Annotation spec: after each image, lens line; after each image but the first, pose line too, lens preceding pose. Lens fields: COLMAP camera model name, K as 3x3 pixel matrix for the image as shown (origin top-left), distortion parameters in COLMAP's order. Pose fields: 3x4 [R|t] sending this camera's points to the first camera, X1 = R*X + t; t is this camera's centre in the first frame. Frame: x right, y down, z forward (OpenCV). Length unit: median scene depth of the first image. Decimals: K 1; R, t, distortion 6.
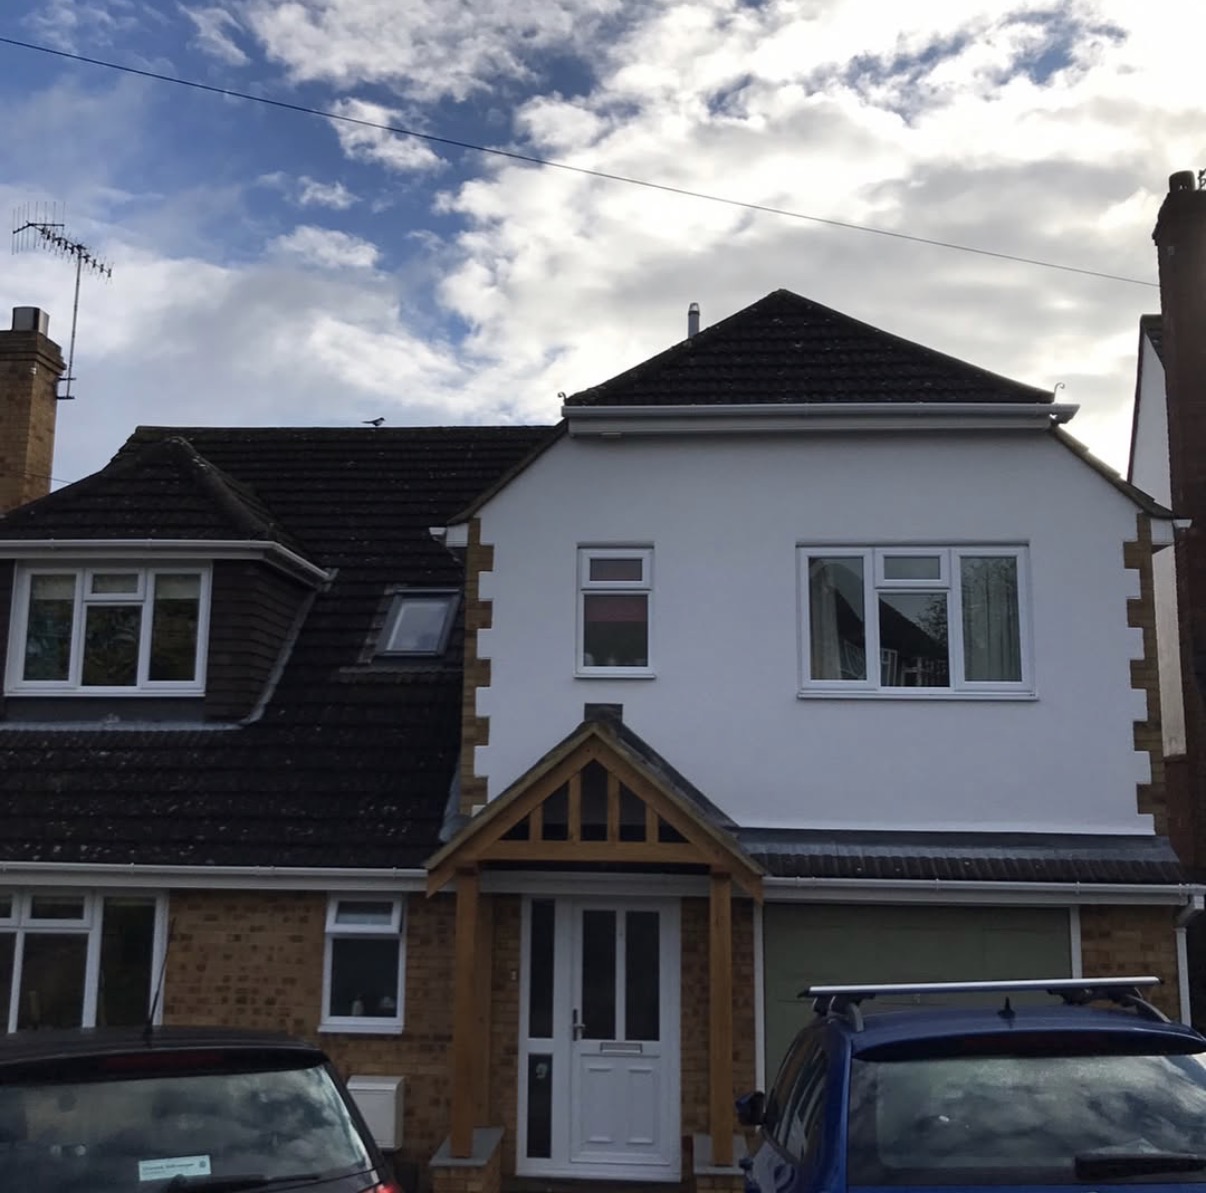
lens RADIAL K [[1337.9, 0, 601.6], [0, 1337.9, 595.9], [0, 0, 1]] dist [0.075420, 0.000000]
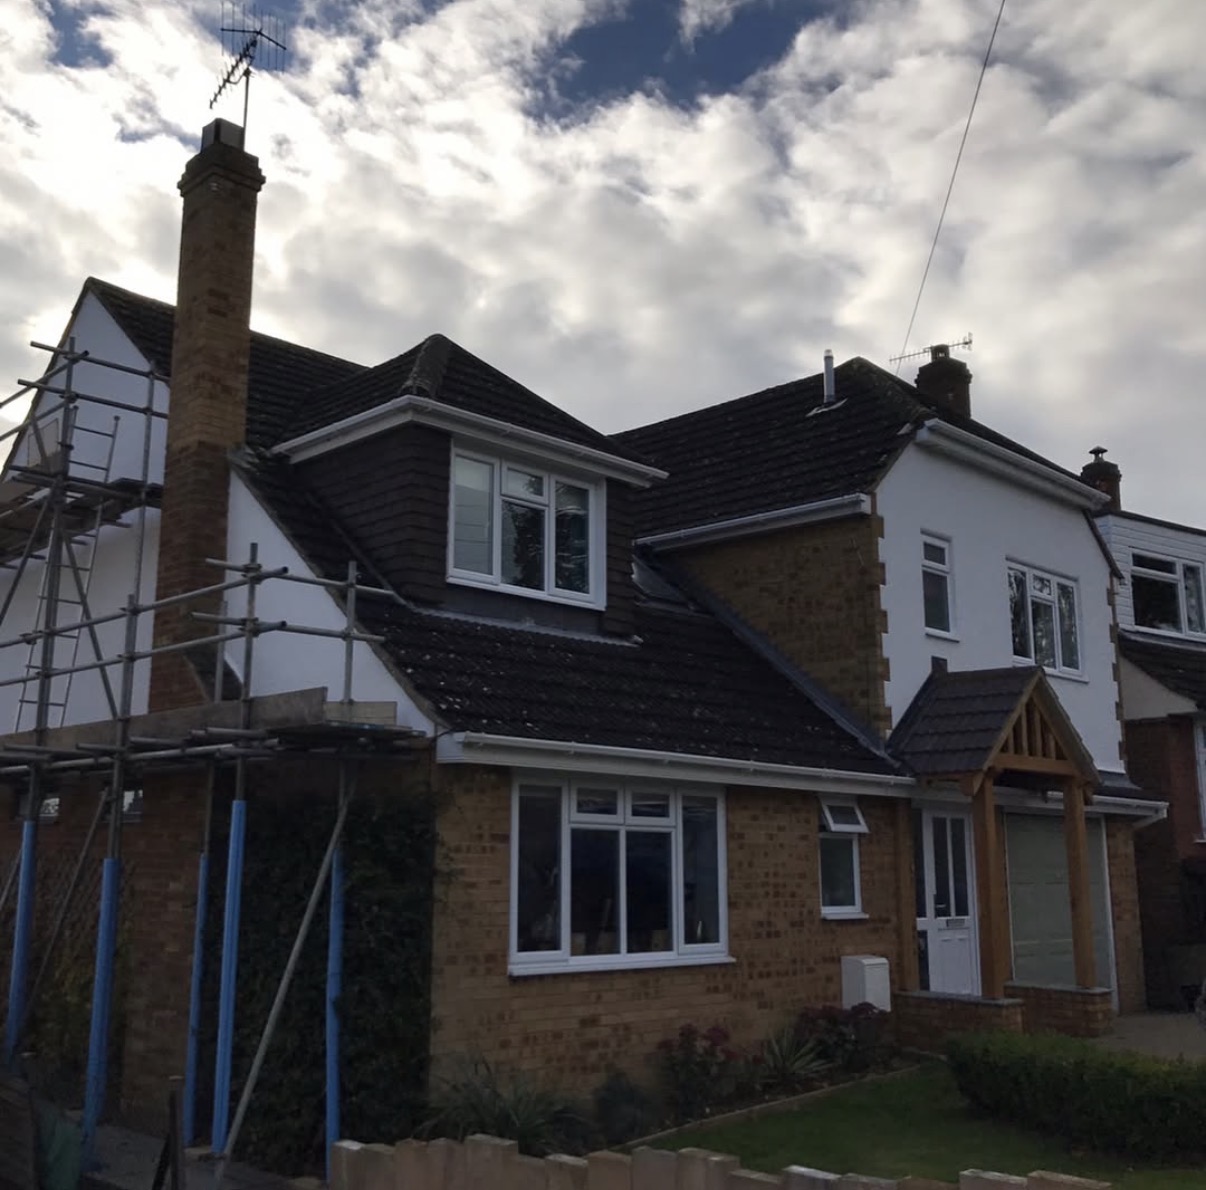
lens RADIAL K [[1337.9, 0, 601.2], [0, 1337.9, 595.0], [0, 0, 1]] dist [0.075420, 0.000000]
pose [[0.652051, 0.136764, 0.745738, -1.167137], [-0.112995, 0.990141, -0.082786, 0.163956], [-0.749707, -0.030284, 0.661076, 0.395094]]
